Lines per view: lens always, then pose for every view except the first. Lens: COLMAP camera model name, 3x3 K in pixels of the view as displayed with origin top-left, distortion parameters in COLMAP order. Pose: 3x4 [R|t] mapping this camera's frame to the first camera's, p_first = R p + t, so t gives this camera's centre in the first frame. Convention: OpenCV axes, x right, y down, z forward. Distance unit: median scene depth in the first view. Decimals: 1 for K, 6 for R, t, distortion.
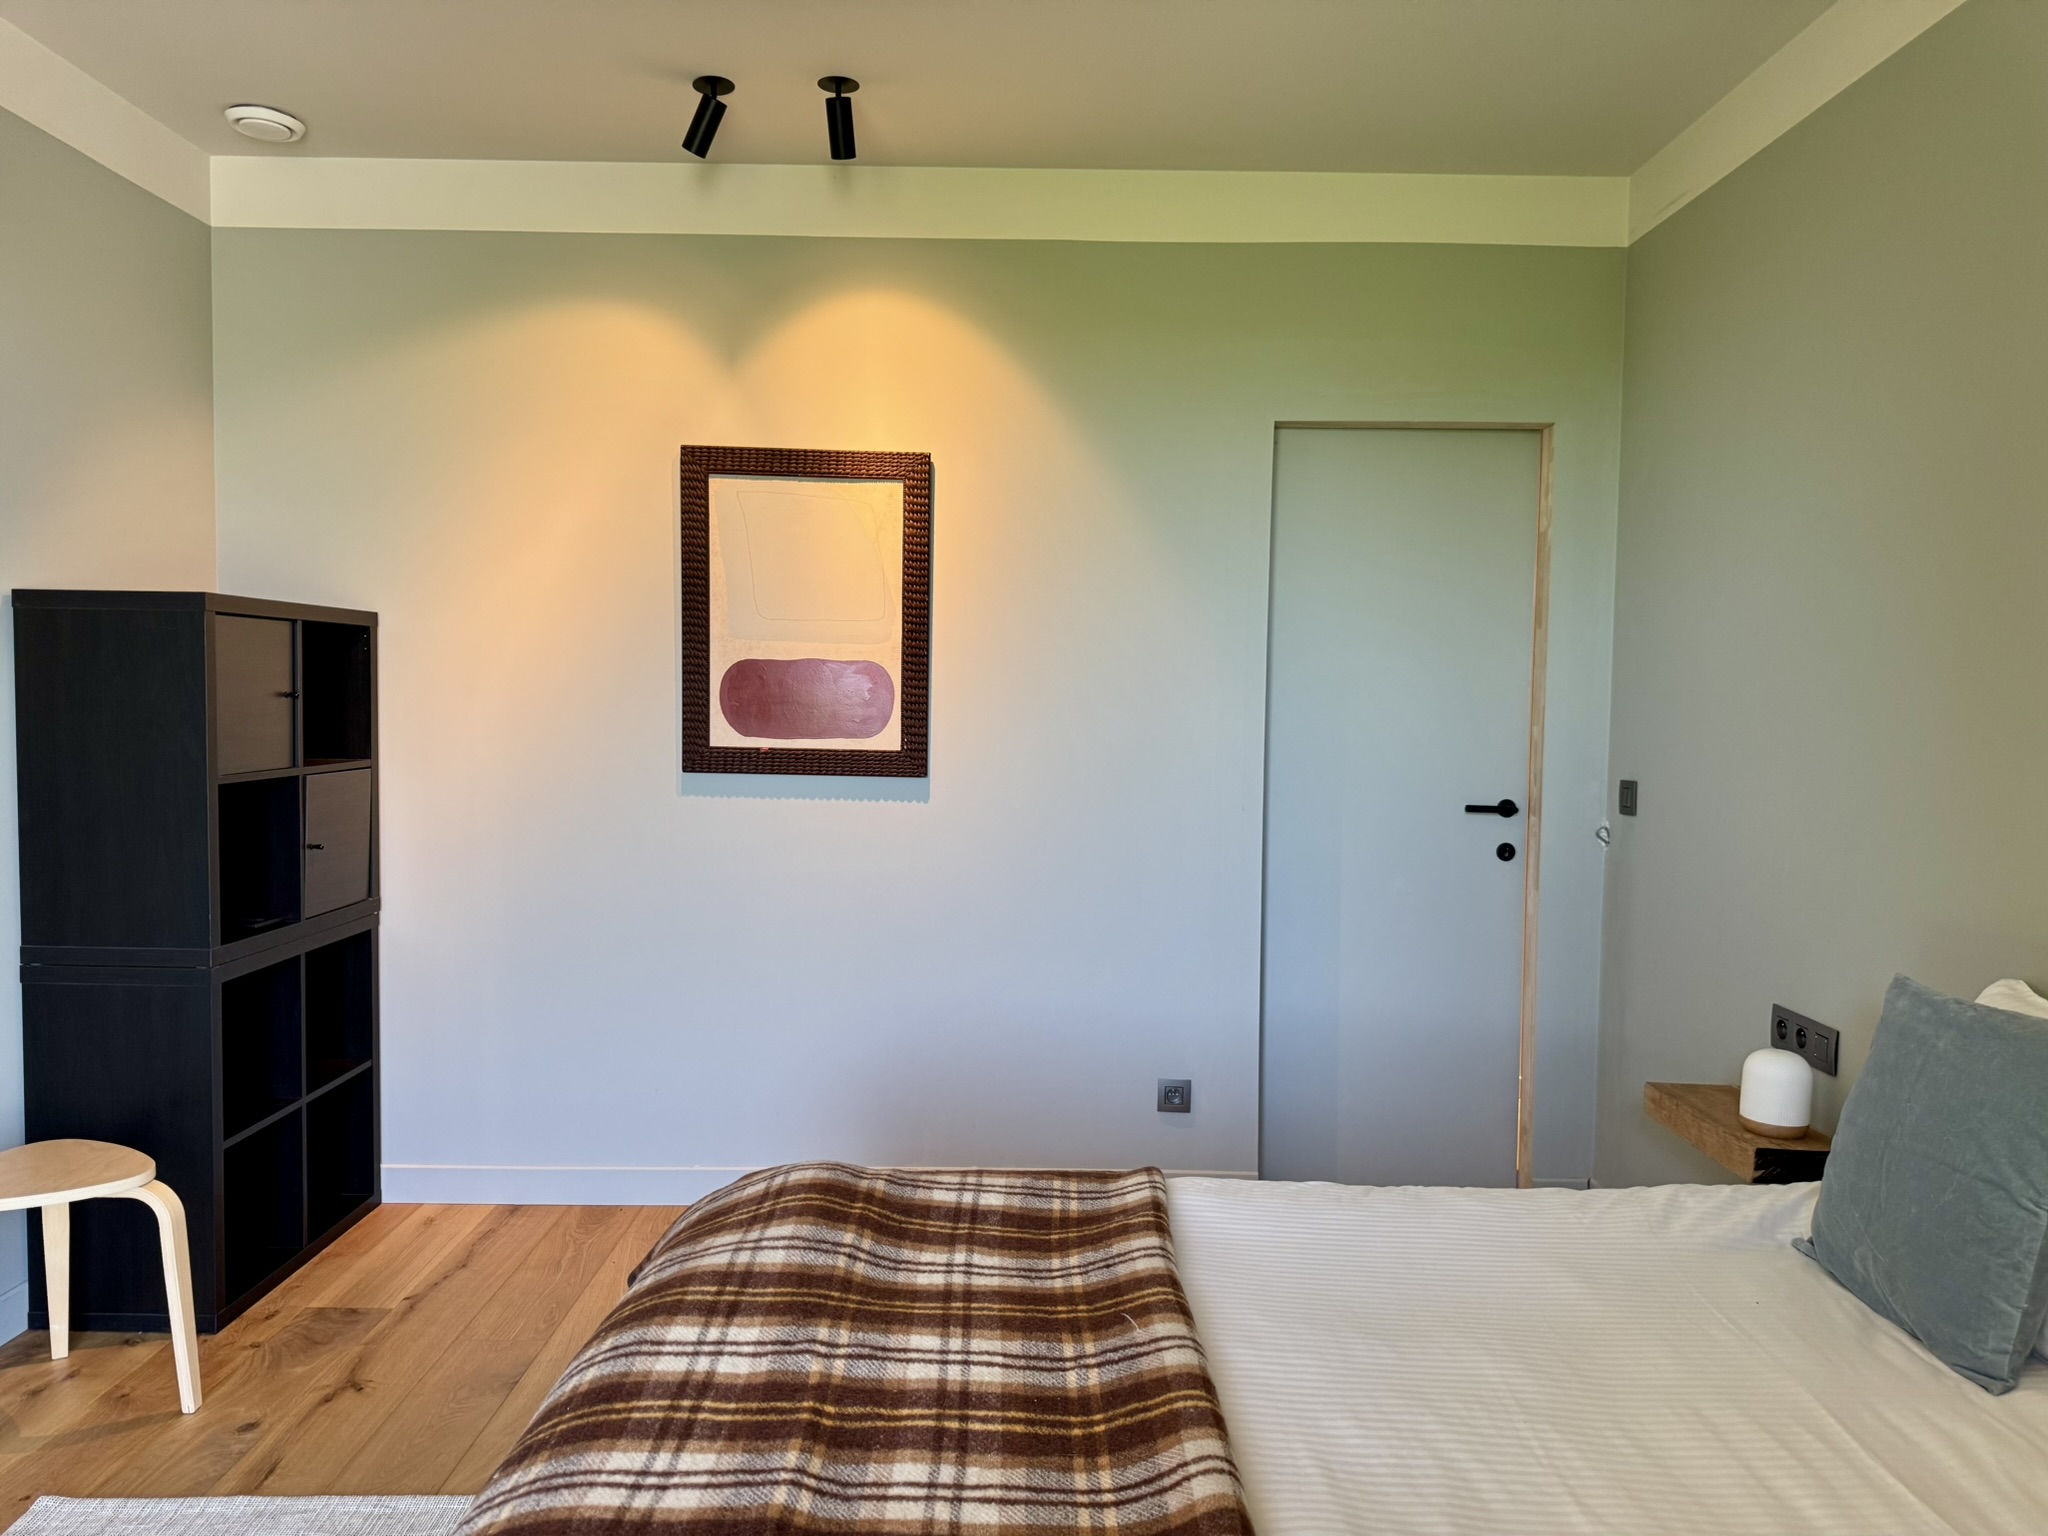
lens RADIAL K [[1461.4, 0, 1038.4], [0, 1461.4, 762.6], [0, 0, 1]] dist [0.023365, -0.015572]
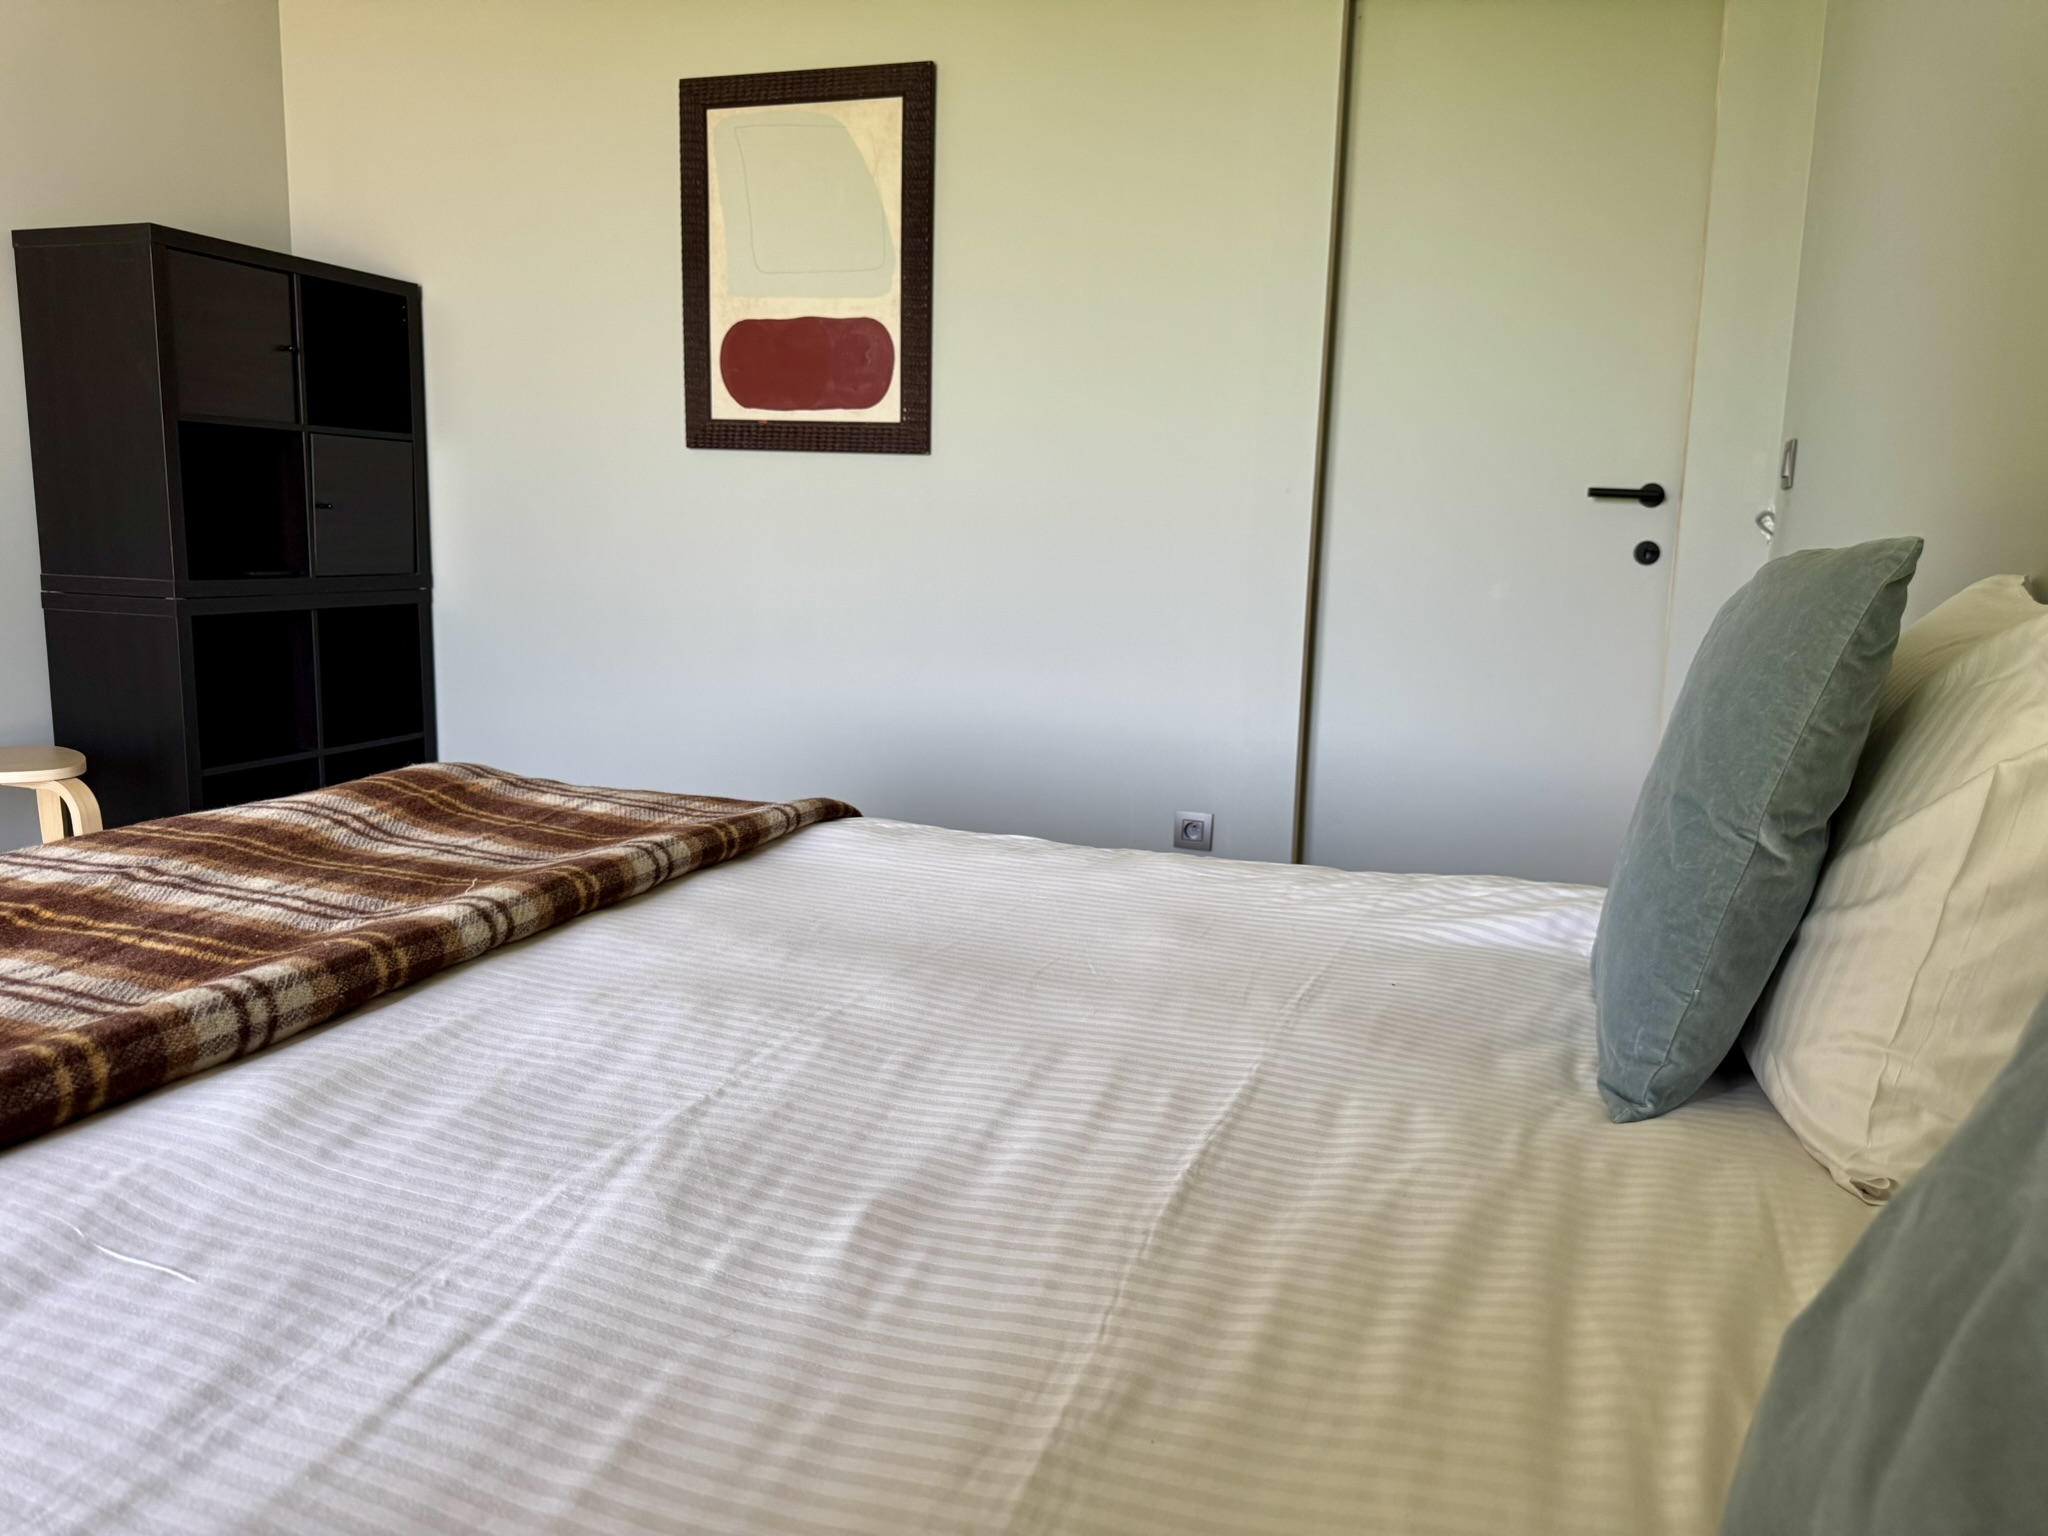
lens RADIAL K [[1461.4, 0, 1047.0], [0, 1461.4, 810.8], [0, 0, 1]] dist [0.023365, -0.015572]
pose [[0.942664, 0.069522, -0.326422, 0.301313], [-0.027985, 0.991084, 0.130265, 0.109887], [0.332568, -0.113661, 0.936205, 0.172305]]
